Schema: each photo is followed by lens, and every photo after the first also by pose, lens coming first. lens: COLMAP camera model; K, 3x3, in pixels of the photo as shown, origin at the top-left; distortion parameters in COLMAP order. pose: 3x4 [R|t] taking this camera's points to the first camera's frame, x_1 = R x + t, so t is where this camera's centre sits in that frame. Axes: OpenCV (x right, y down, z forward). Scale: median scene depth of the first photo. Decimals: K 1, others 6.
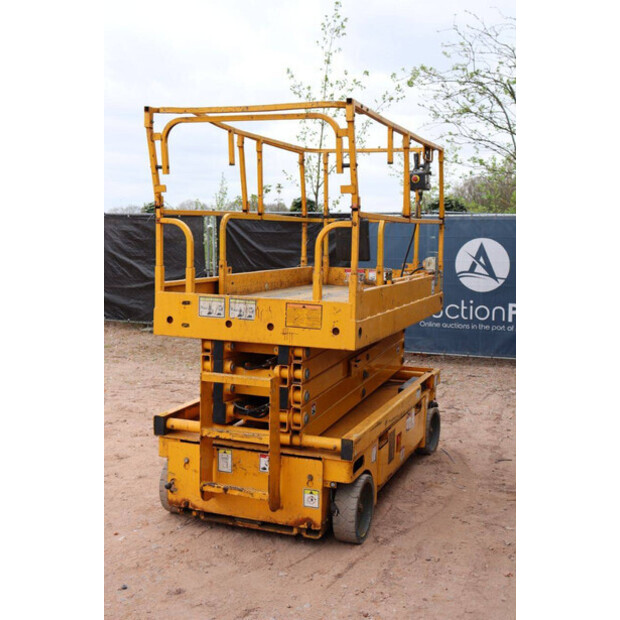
lens RADIAL K [[776.9, 0, 310.0], [0, 776.9, 310.0], [0, 0, 1]] dist [0.018097, 0.049605]
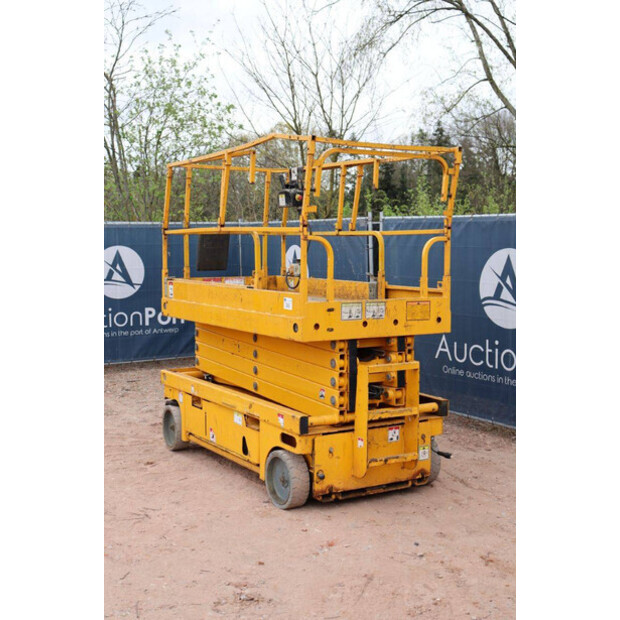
lens RADIAL K [[863.2, 0, 310.0], [0, 863.2, 310.0], [0, 0, 1]] dist [0.074656, 0.088496]
pose [[0.611285, -0.080772, 0.787278, -1.167621], [0.089540, 0.995449, 0.032605, -0.052710], [-0.786329, 0.050562, 0.615736, 0.247814]]
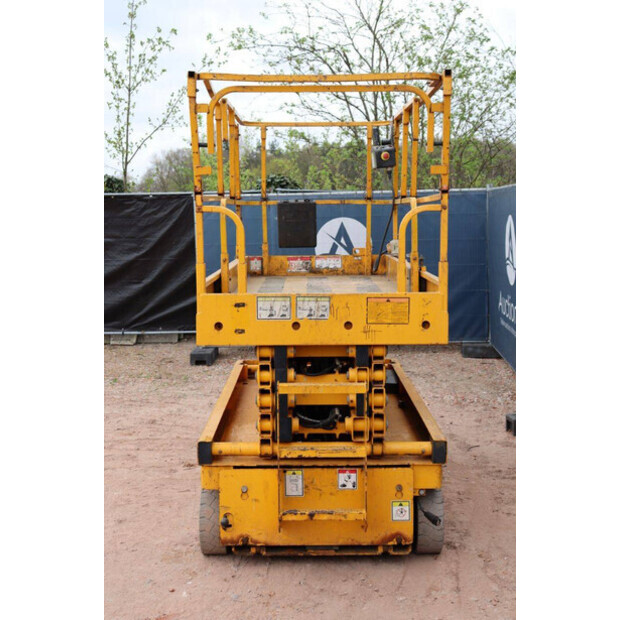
lens RADIAL K [[863.2, 0, 310.0], [0, 863.2, 310.0], [0, 0, 1]] dist [0.074656, 0.088496]
pose [[0.934093, -0.067760, 0.350541, -0.419144], [0.062830, 0.997700, 0.025430, -0.022957], [-0.351458, -0.001730, 0.936202, 0.086555]]
